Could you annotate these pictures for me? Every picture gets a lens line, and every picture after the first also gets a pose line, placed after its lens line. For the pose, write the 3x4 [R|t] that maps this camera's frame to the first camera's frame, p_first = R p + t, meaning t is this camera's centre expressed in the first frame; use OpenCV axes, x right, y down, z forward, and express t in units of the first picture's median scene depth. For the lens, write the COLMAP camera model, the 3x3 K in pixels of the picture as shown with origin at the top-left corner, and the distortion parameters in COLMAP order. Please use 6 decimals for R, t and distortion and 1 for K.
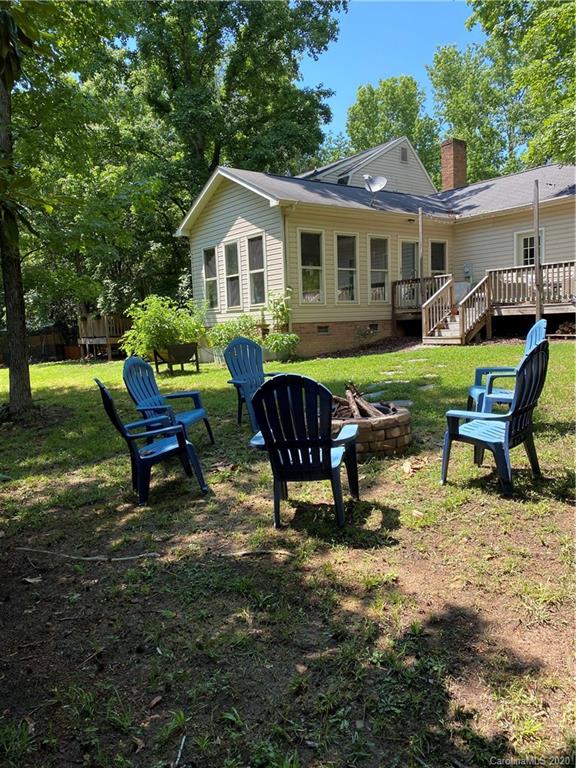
lens RADIAL K [[584.1, 0, 288.0], [0, 584.1, 385.5], [0, 0, 1]] dist [0.001636, -0.000124]
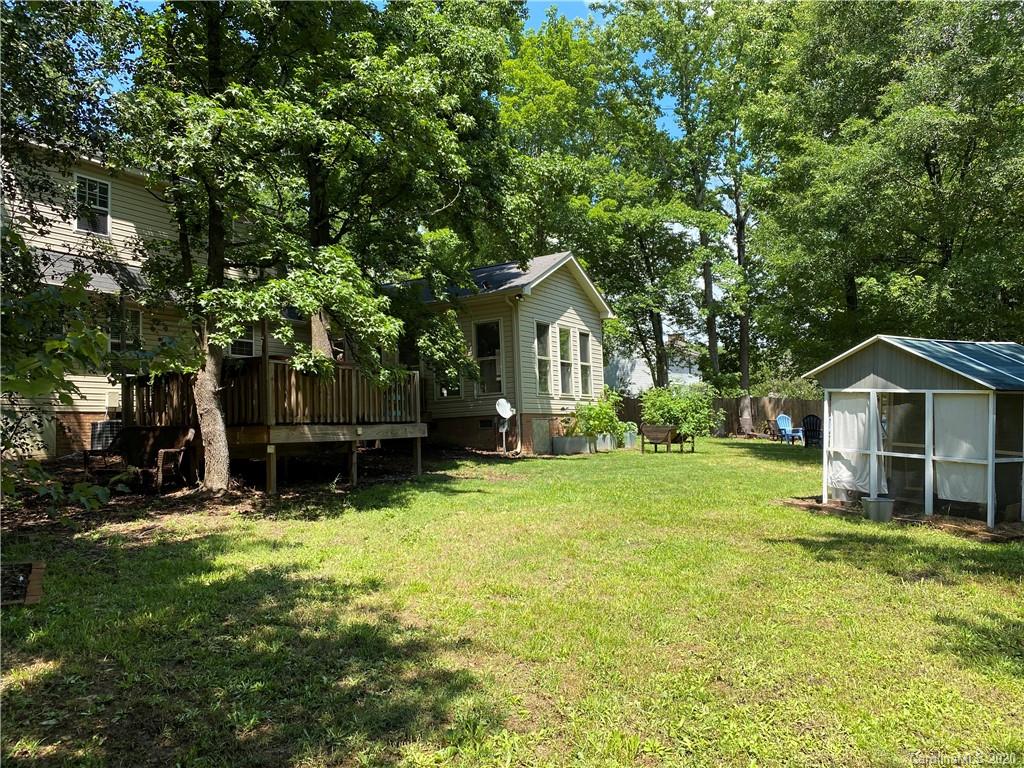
lens RADIAL K [[778.8, 0, 511.8], [0, 778.8, 385.0], [0, 0, 1]] dist [0.001636, -0.000124]
pose [[-0.429078, 0.069457, 0.900593, -1.206438], [0.112010, 0.993435, -0.023251, -0.129450], [-0.896296, 0.090899, -0.434041, 1.636664]]
